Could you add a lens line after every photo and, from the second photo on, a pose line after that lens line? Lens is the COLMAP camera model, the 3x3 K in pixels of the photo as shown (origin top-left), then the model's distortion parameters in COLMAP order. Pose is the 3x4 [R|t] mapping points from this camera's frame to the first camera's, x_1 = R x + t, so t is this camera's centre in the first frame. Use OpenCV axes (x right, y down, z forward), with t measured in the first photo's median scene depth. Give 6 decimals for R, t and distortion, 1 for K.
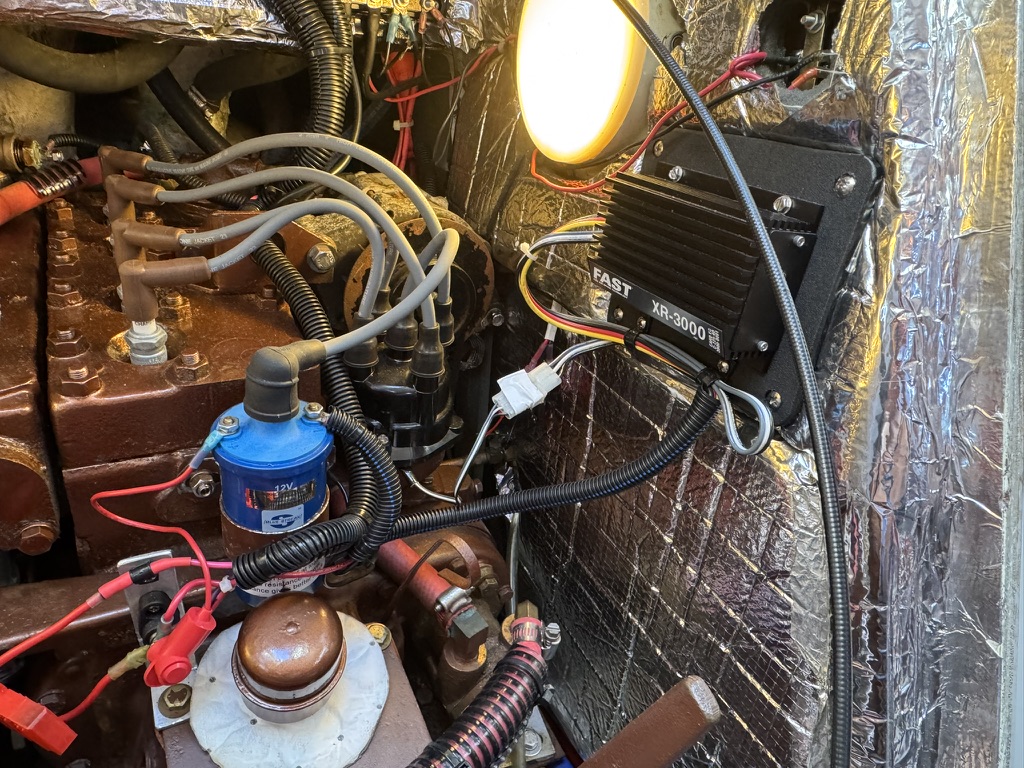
lens RADIAL K [[695.3, 0, 510.8], [0, 695.3, 382.8], [0, 0, 1]] dist [-0.003661, 0.003476]
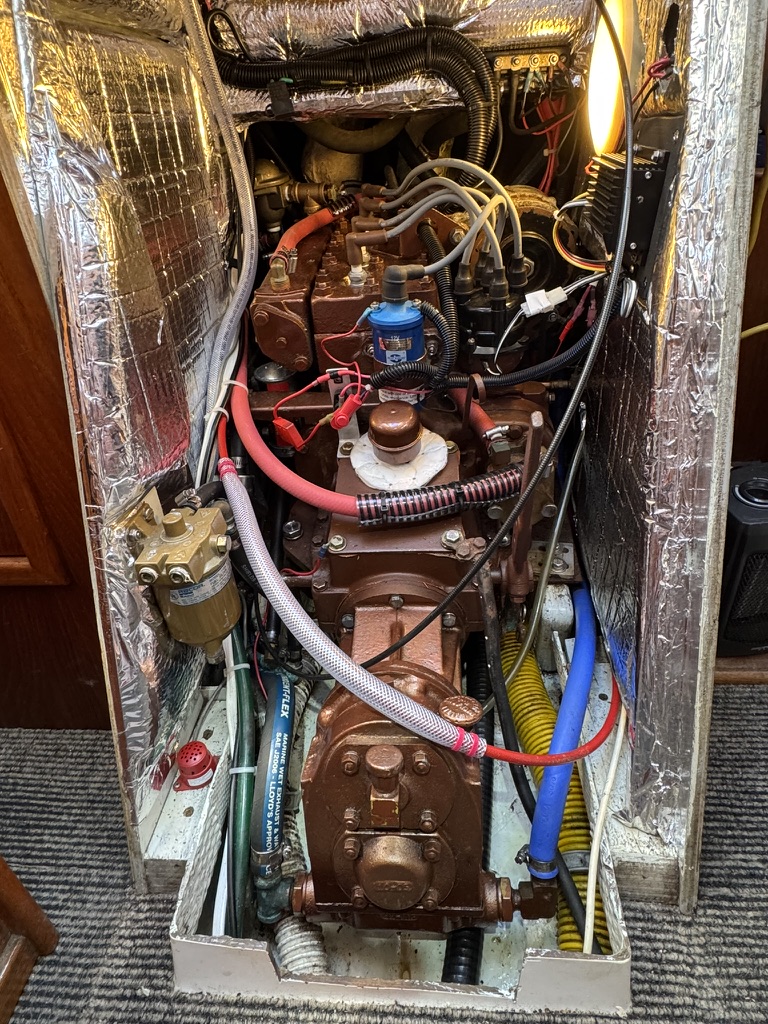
lens RADIAL K [[663.8, 0, 385.1], [0, 663.8, 511.3], [0, 0, 1]] dist [-0.017436, 0.004427]
pose [[0.827048, 0.154566, -0.540464, 0.631380], [-0.100943, 0.986662, 0.127705, 0.333161], [0.552994, -0.051063, 0.831619, -0.528450]]
